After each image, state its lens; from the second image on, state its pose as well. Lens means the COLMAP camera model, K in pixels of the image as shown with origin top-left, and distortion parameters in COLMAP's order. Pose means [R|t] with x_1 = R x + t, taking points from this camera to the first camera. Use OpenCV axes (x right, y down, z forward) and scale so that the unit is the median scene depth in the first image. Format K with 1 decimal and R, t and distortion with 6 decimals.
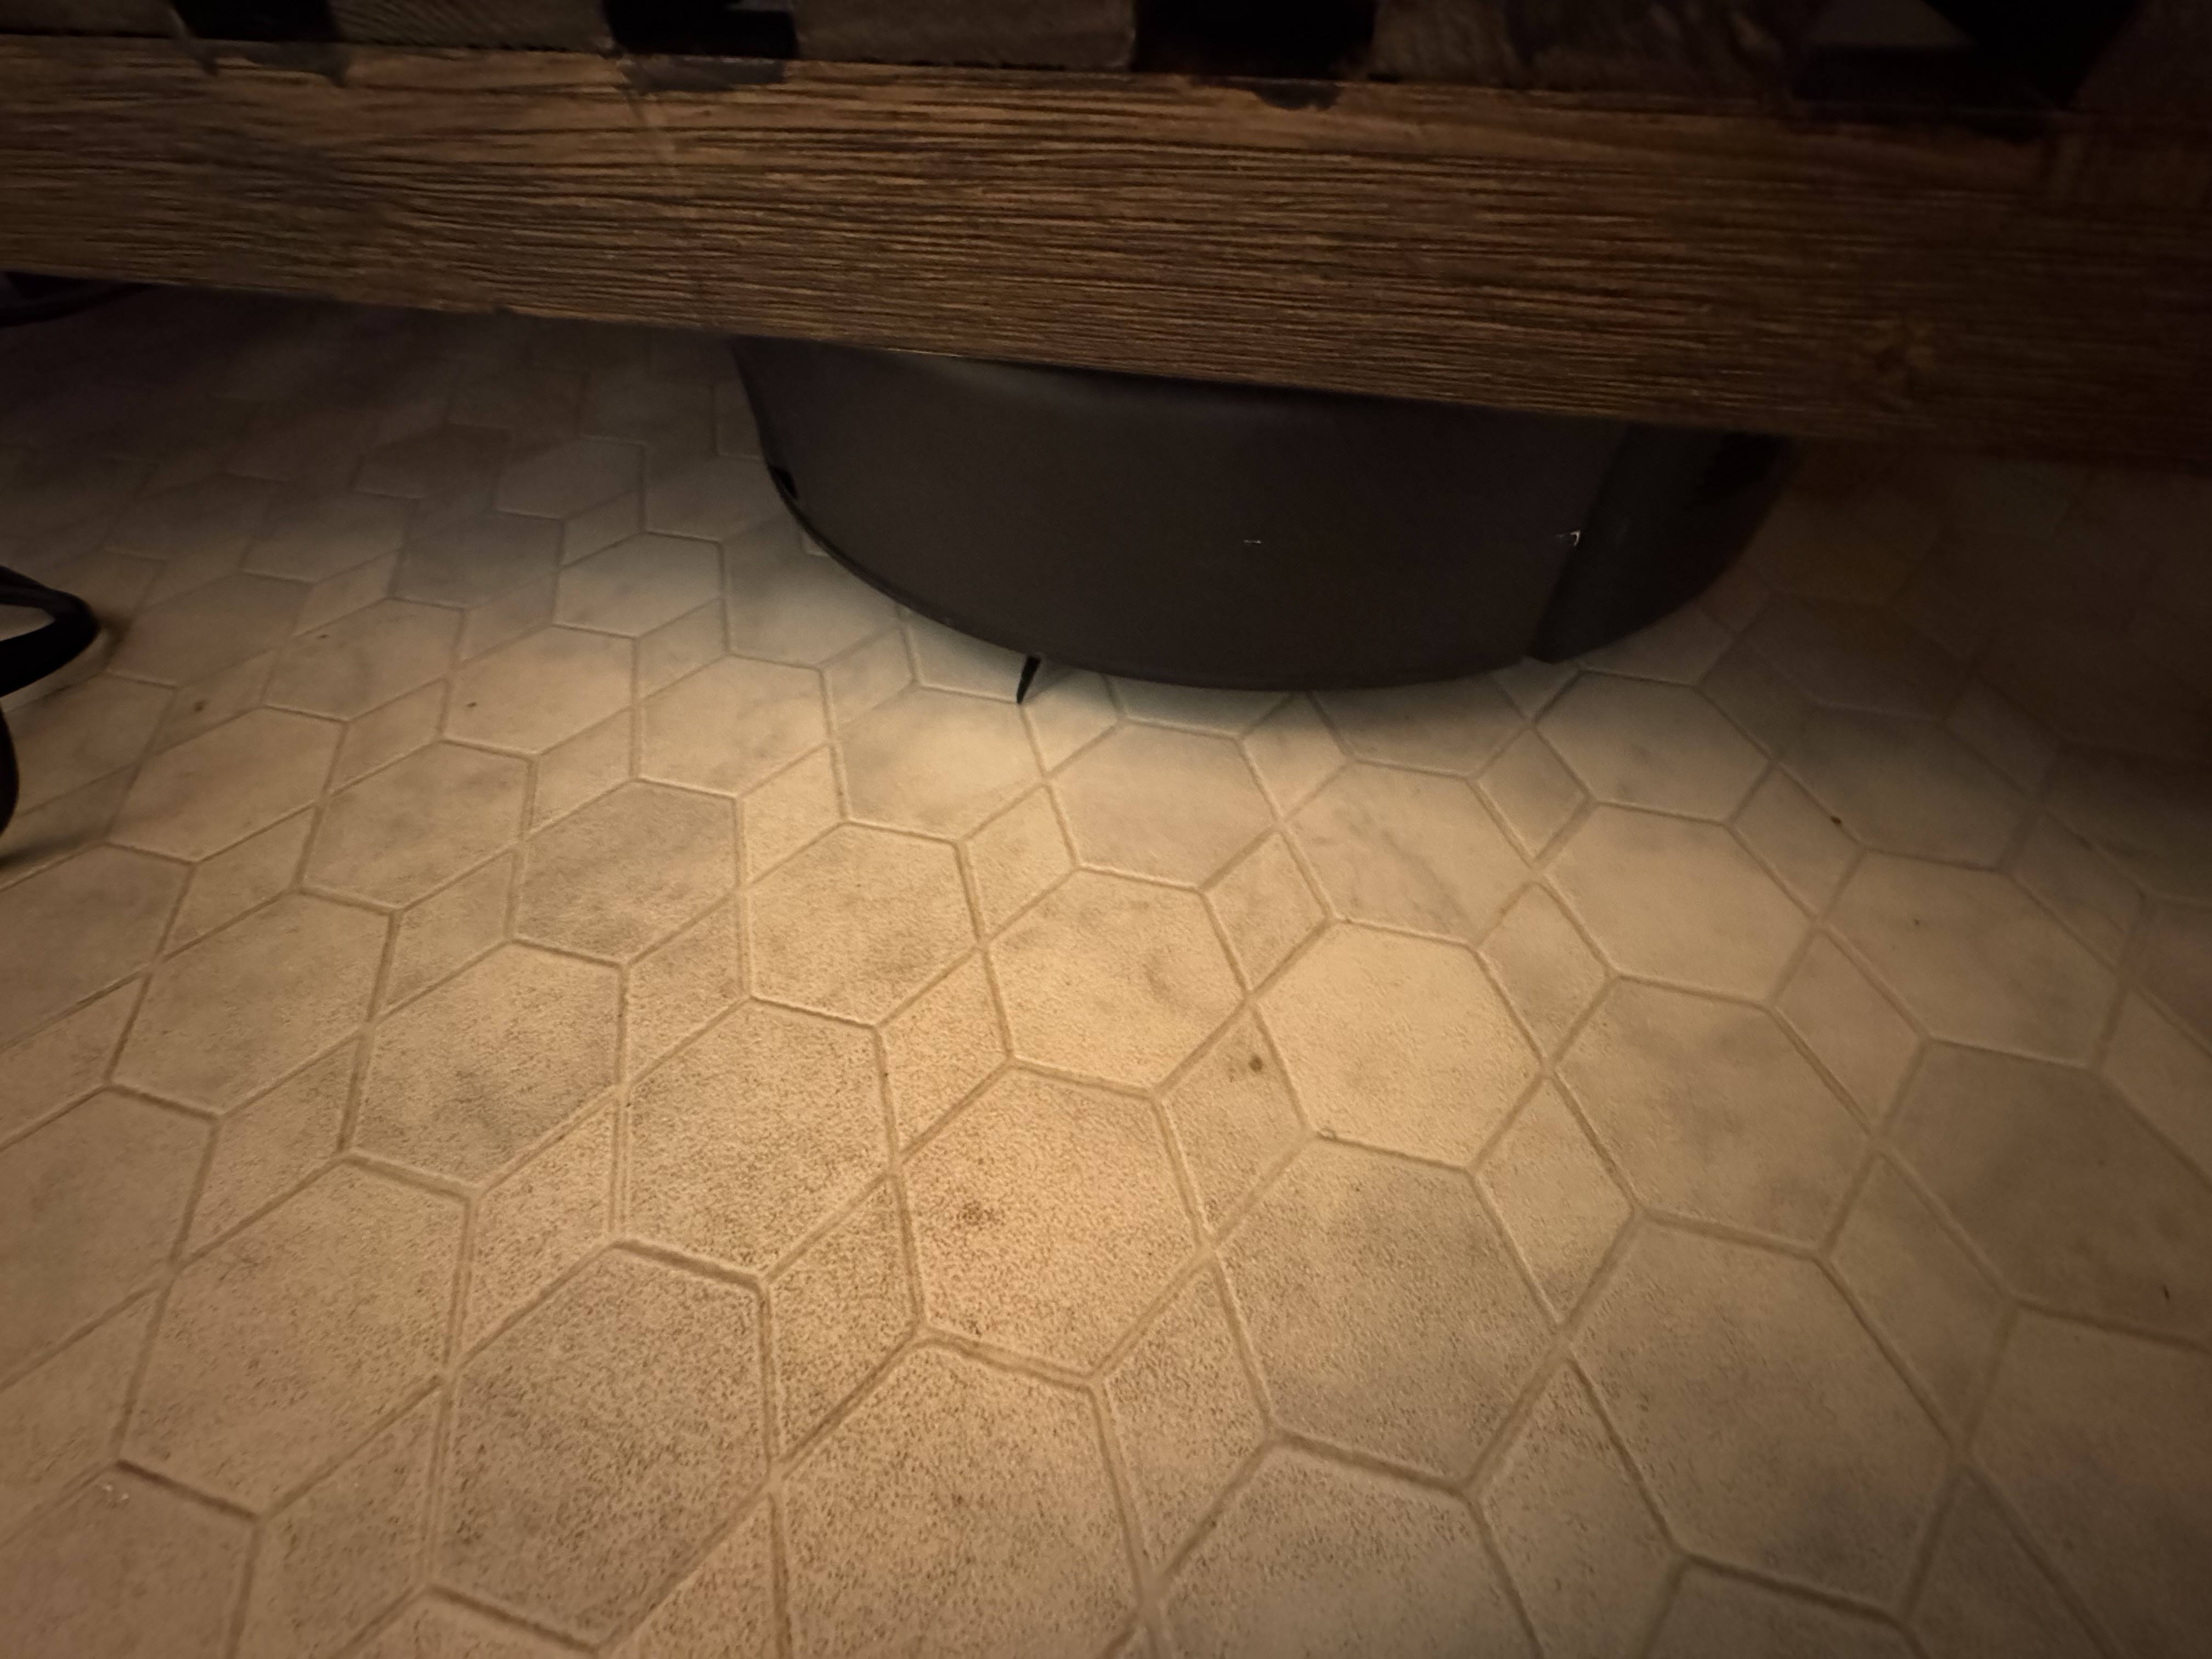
lens RADIAL K [[884.4, 0, 1121.6], [0, 884.4, 823.0], [0, 0, 1]] dist [-0.009358, 0.000408]
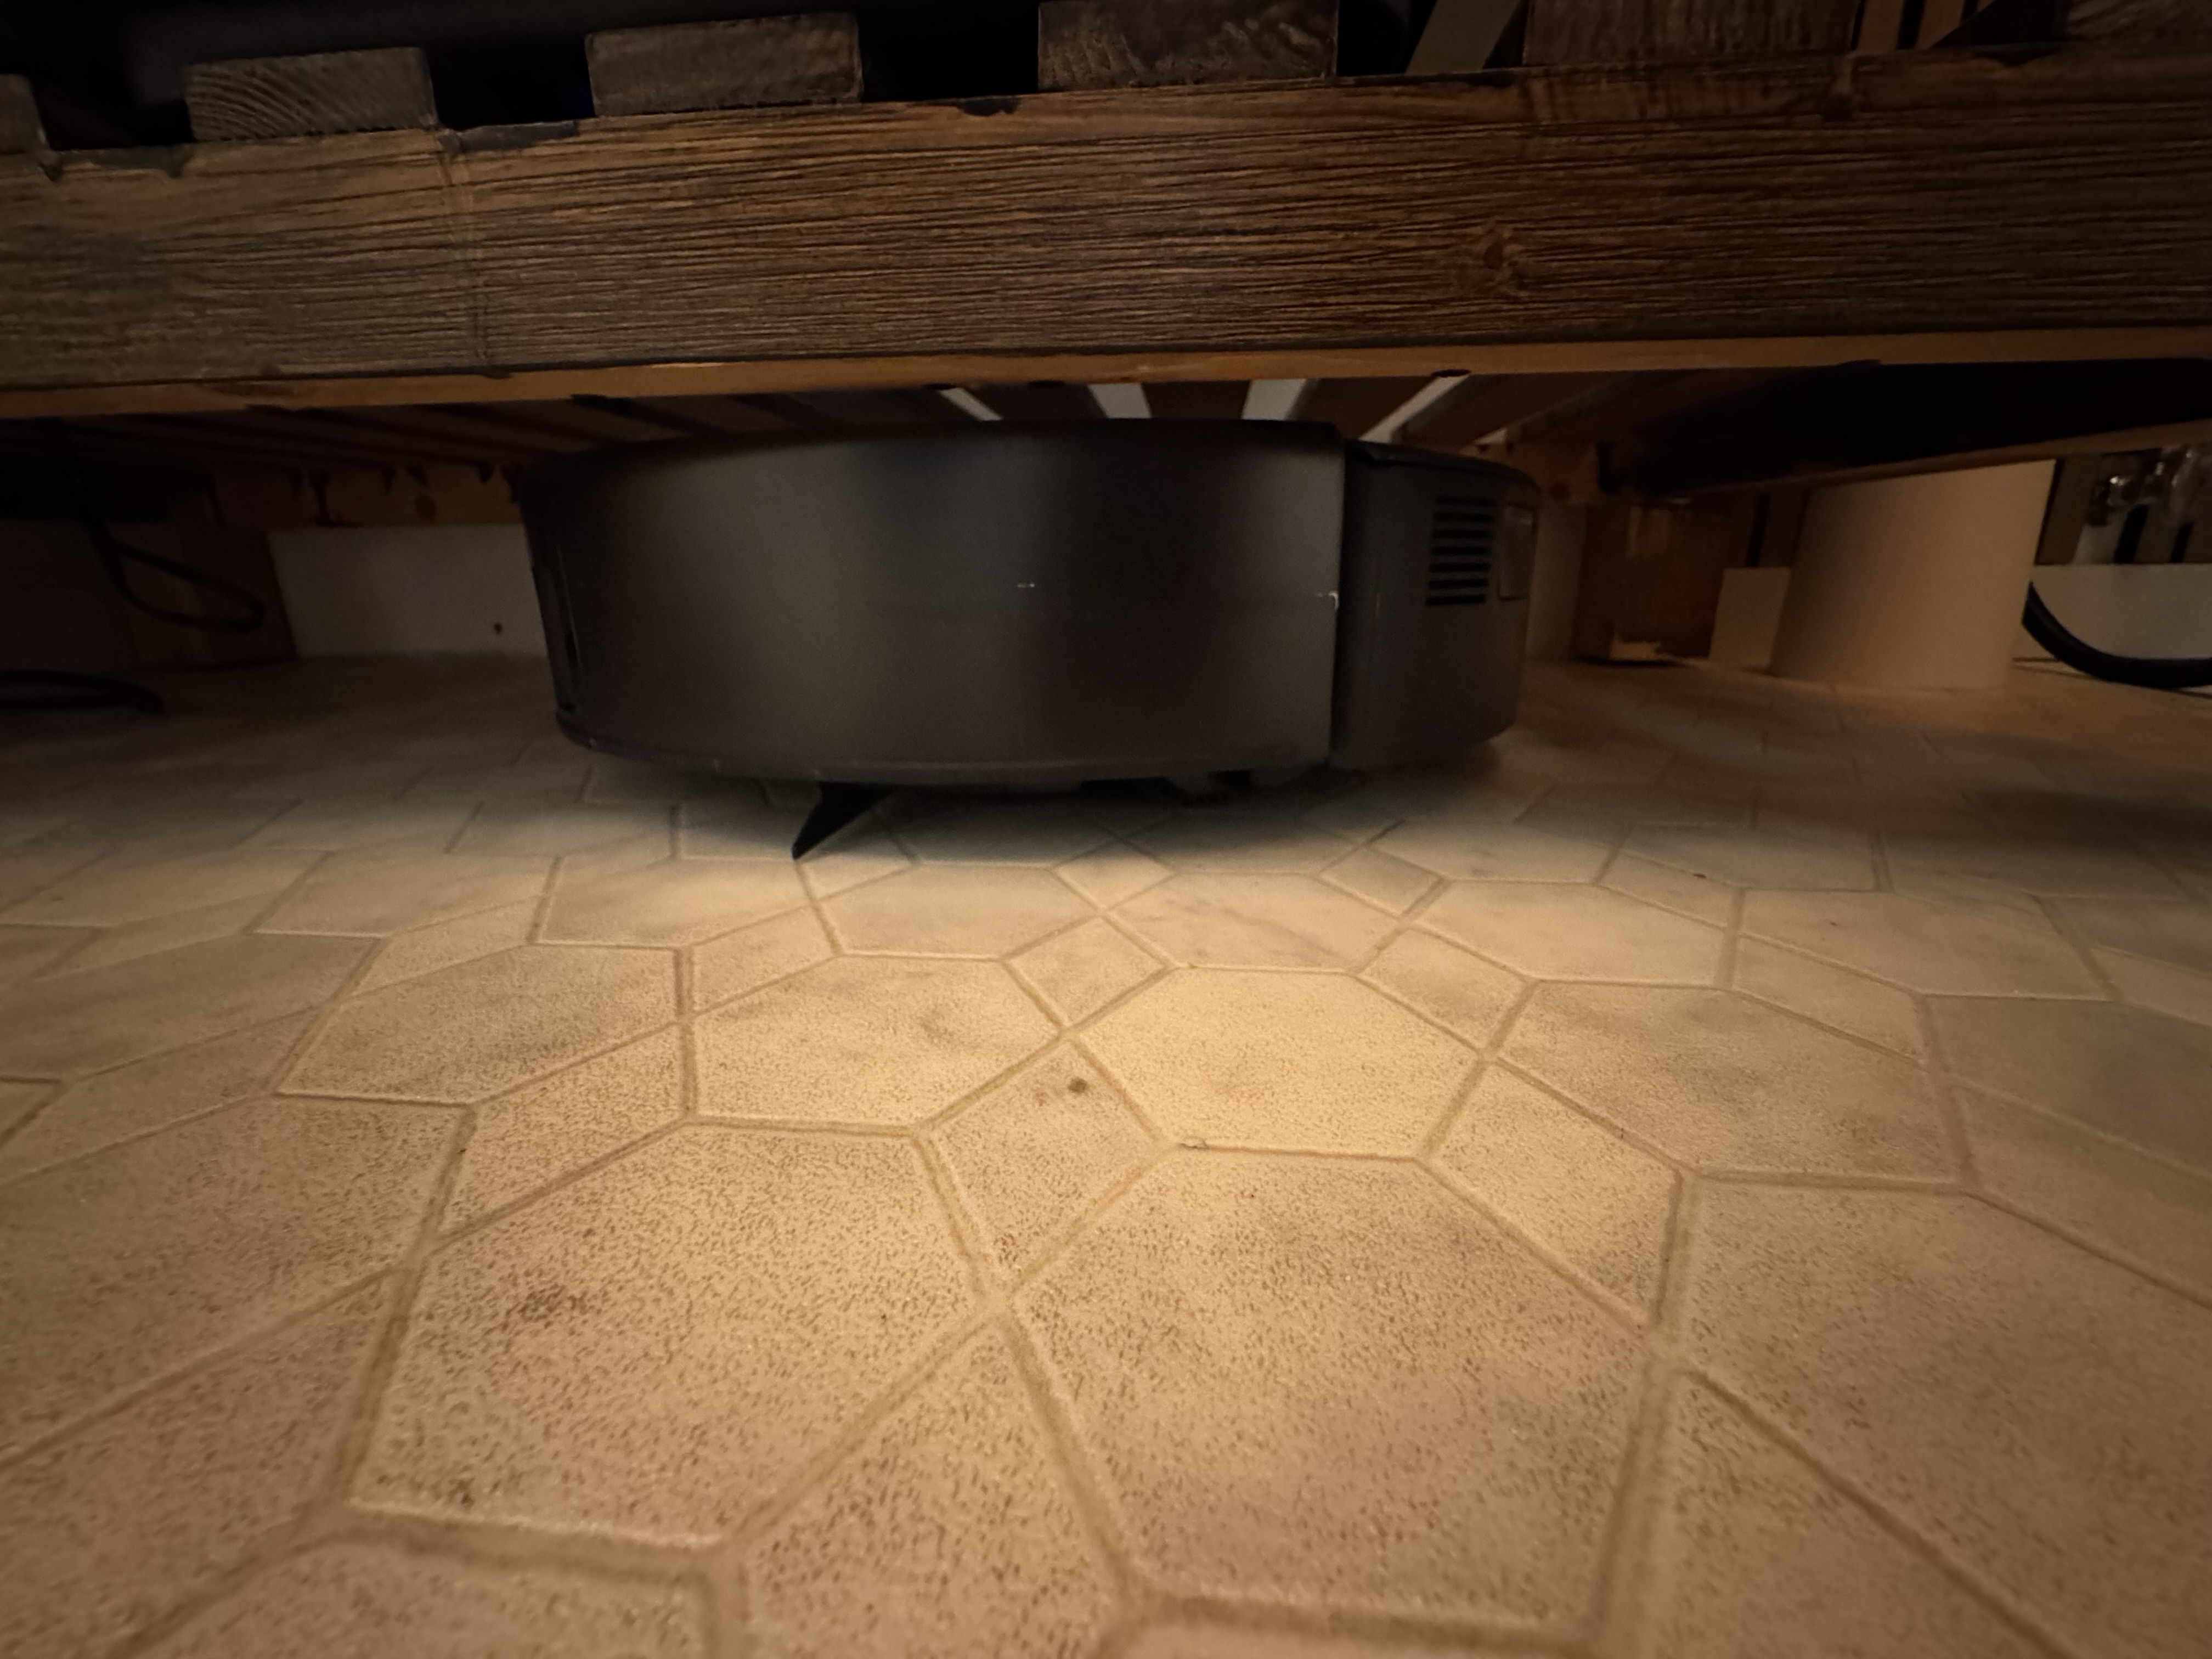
lens RADIAL K [[884.4, 0, 1120.4], [0, 884.4, 822.0], [0, 0, 1]] dist [-0.009358, 0.000408]
pose [[0.987350, -0.044601, 0.152152, 0.109461], [0.125077, 0.808852, -0.574556, 0.599173], [-0.097443, 0.586319, 0.804198, 0.416541]]
